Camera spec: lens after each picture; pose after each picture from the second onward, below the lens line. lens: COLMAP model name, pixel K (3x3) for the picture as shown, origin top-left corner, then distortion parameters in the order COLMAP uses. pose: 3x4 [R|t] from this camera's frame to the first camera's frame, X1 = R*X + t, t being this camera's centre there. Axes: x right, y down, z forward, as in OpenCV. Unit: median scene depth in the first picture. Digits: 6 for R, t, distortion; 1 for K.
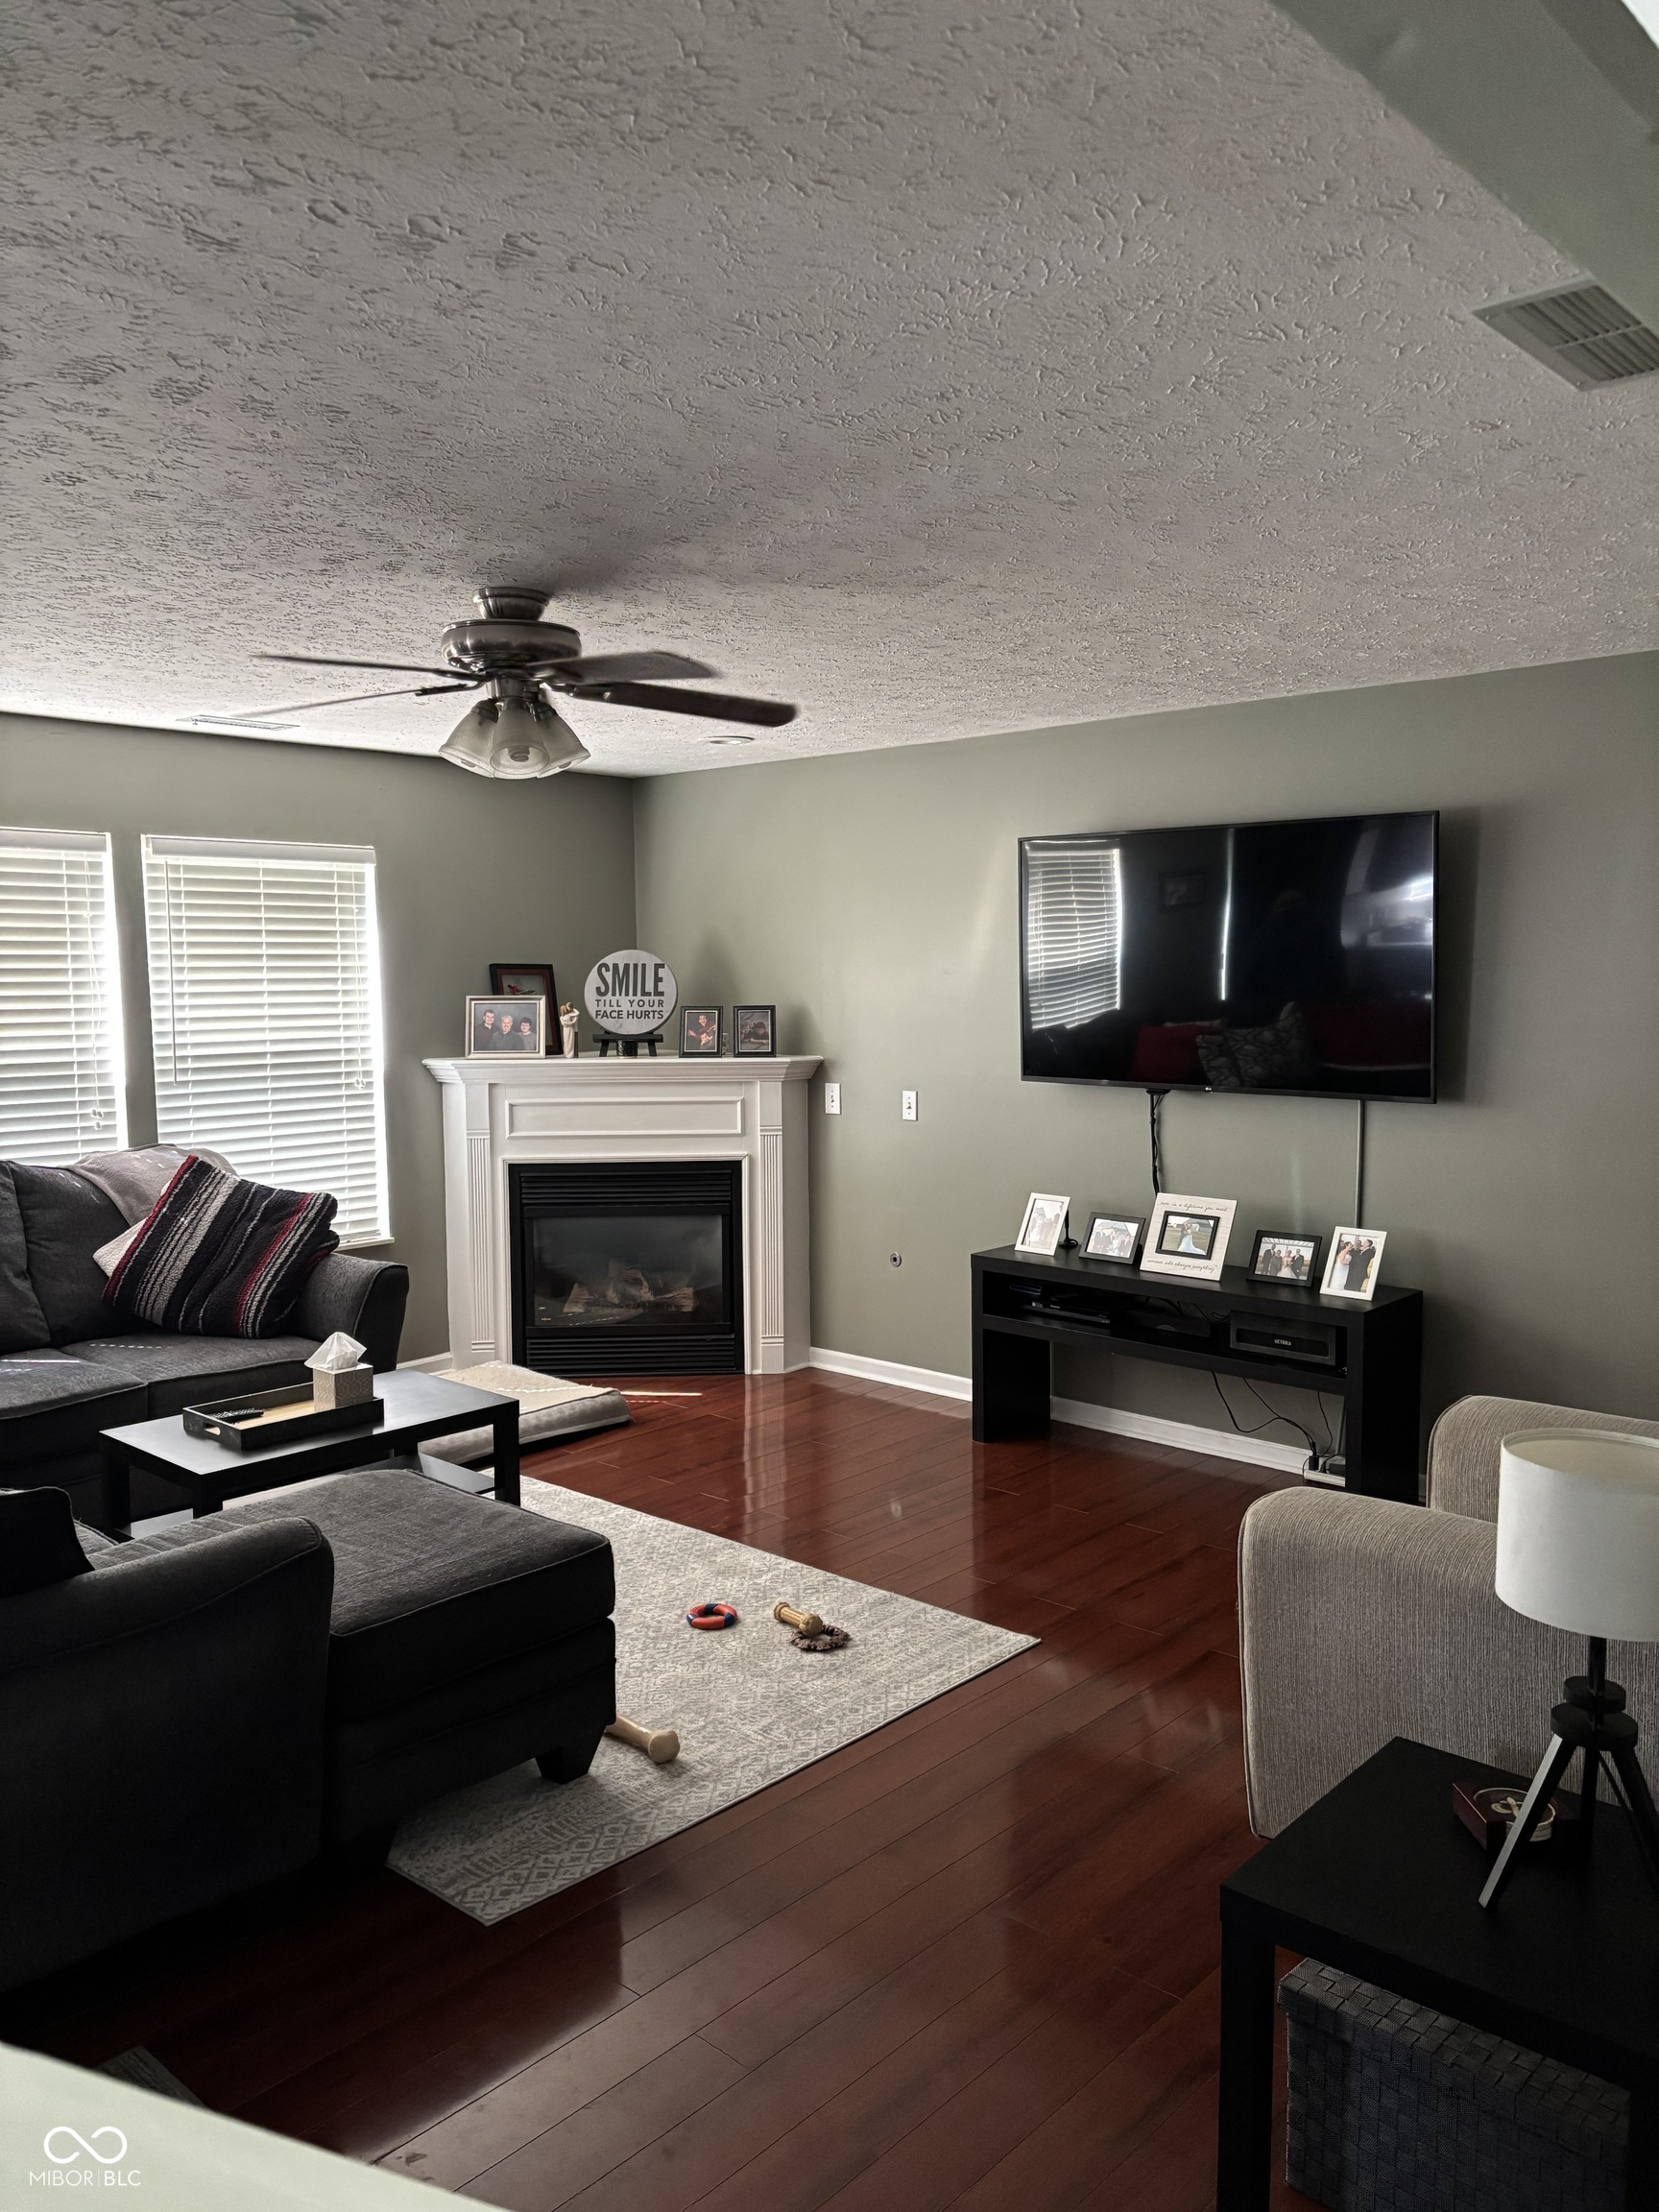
lens RADIAL K [[1656.1, 0, 823.2], [0, 1656.1, 1120.8], [0, 0, 1]] dist [0.082190, -0.070251]
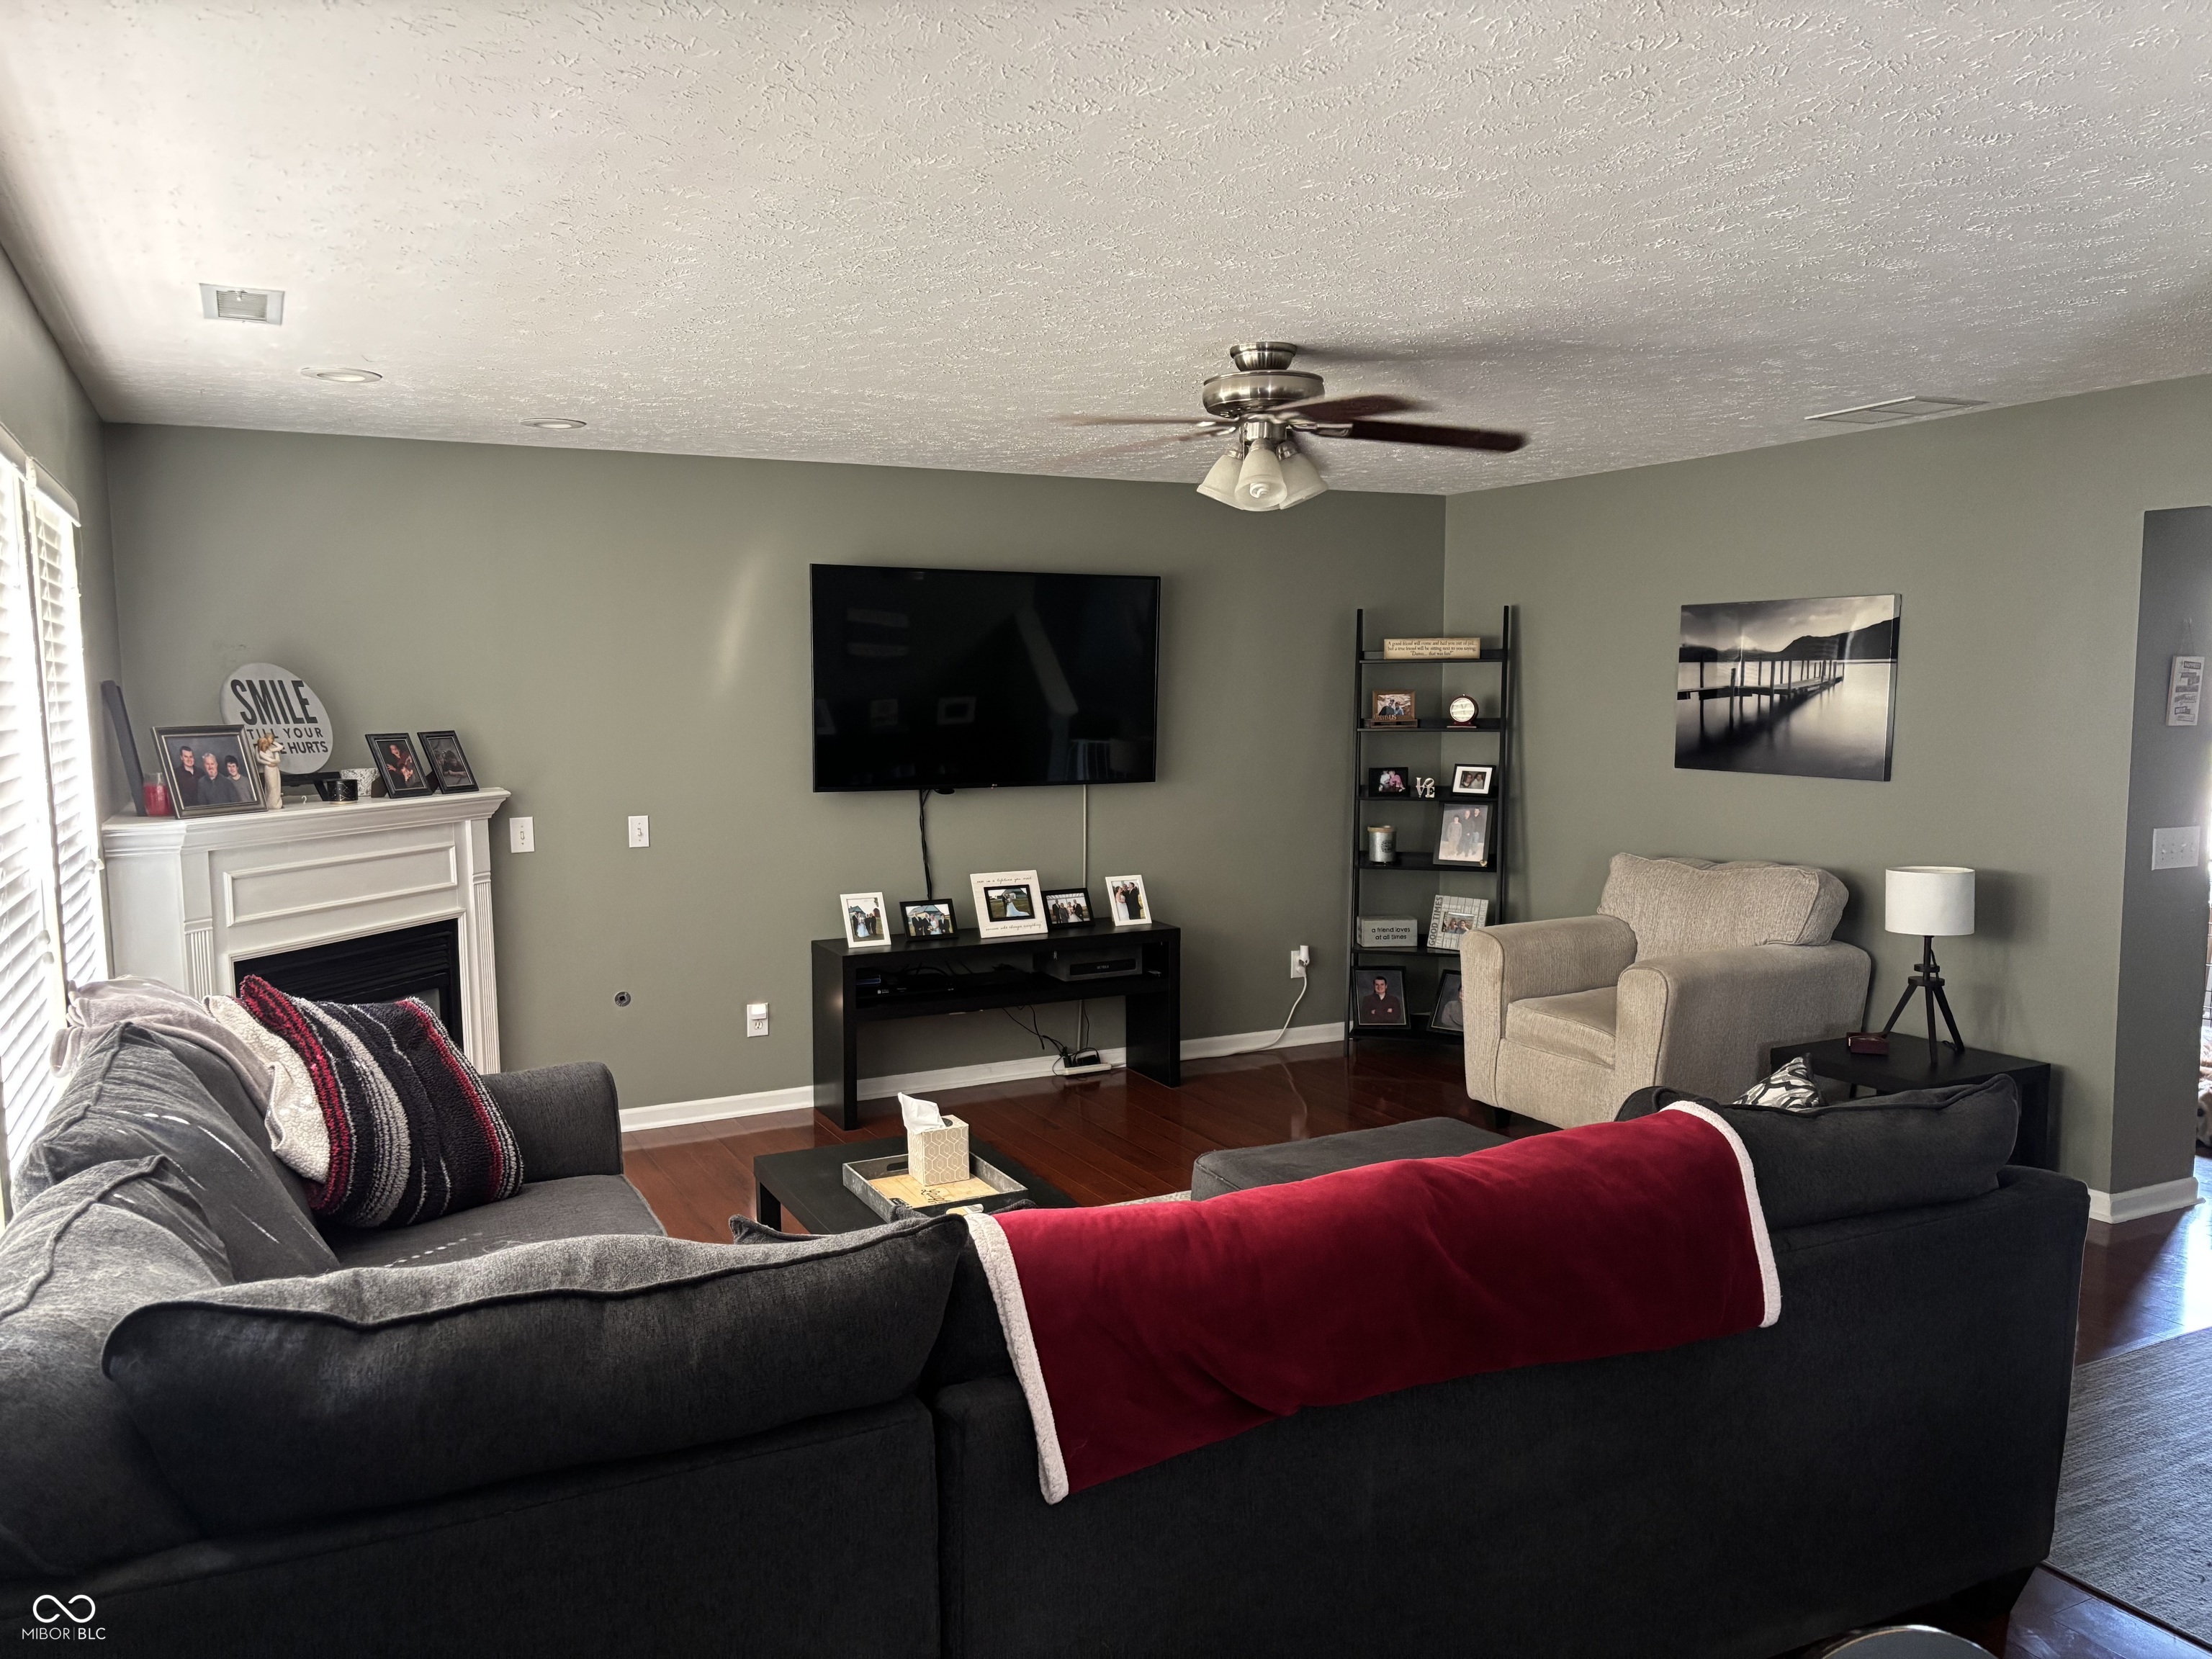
lens RADIAL K [[1656.1, 0, 1100.3], [0, 1656.1, 848.7], [0, 0, 1]] dist [0.082190, -0.070251]
pose [[0.360864, -0.088771, 0.928384, -0.848265], [0.095698, 0.993730, 0.057821, -0.033689], [-0.927696, 0.067979, 0.367096, 0.464430]]
